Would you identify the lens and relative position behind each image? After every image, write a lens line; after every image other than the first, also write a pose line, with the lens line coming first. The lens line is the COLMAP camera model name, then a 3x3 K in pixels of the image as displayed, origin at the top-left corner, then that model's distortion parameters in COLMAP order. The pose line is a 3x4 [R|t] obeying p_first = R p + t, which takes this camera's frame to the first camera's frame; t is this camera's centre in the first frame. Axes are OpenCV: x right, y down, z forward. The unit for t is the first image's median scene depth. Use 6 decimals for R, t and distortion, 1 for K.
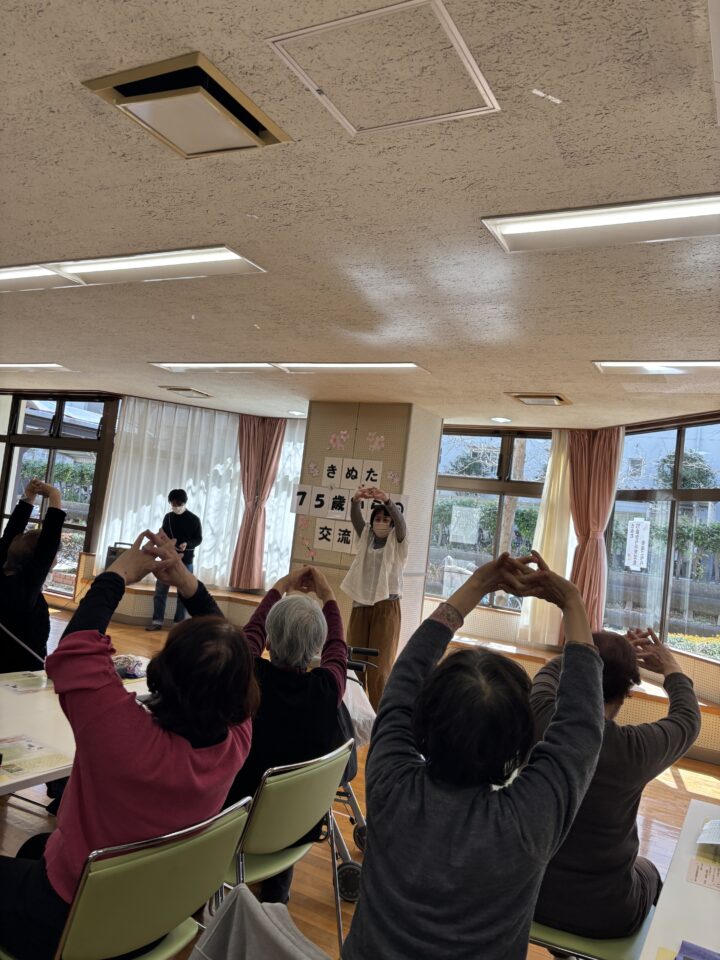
lens RADIAL K [[725.0, 0, 355.8], [0, 725.0, 473.7], [0, 0, 1]] dist [0.040044, -0.029533]
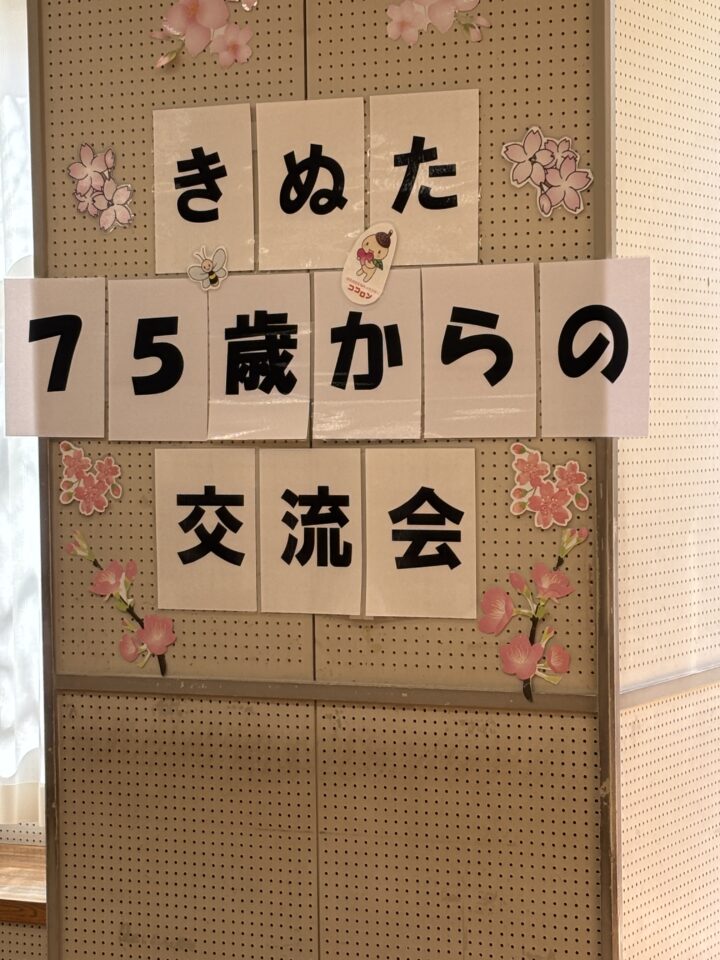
lens RADIAL K [[2600.3, 0, 360.8], [0, 2600.3, 481.8], [0, 0, 1]] dist [0.262819, 0.000000]
pose [[0.991289, -0.130071, 0.020683, -0.016526], [0.127722, 0.987710, 0.090090, 0.016557], [-0.032147, -0.086663, 0.995719, 0.339073]]
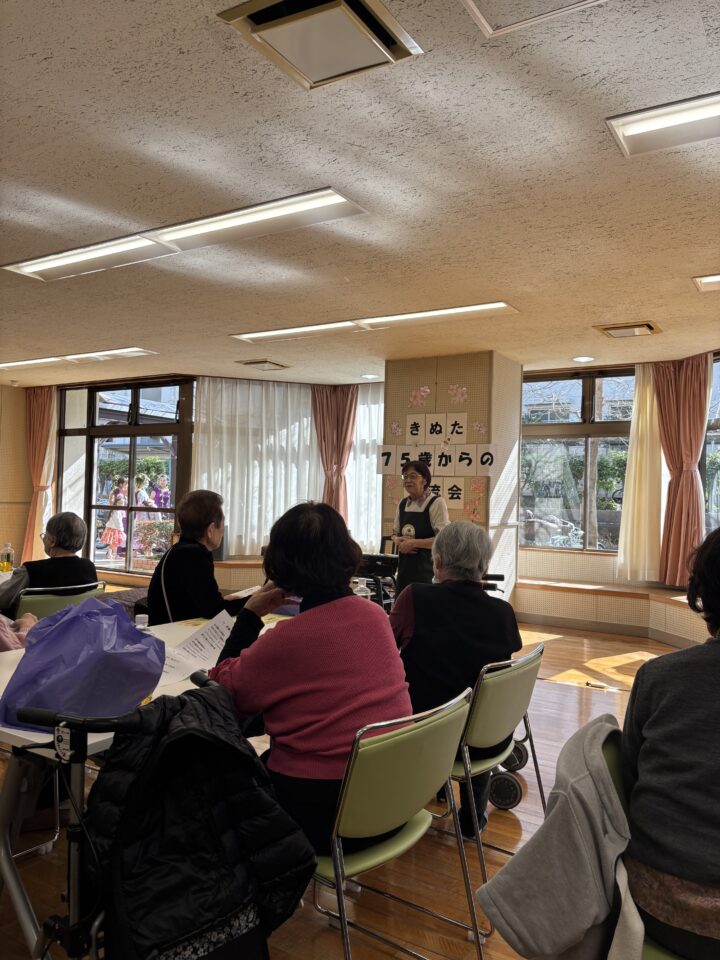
lens RADIAL K [[725.0, 0, 356.5], [0, 725.0, 486.9], [0, 0, 1]] dist [0.040044, -0.029533]
pose [[0.994830, -0.090724, -0.045634, -0.075672], [0.092291, 0.995169, 0.033488, 0.036042], [0.042375, -0.037527, 0.998397, -0.006742]]
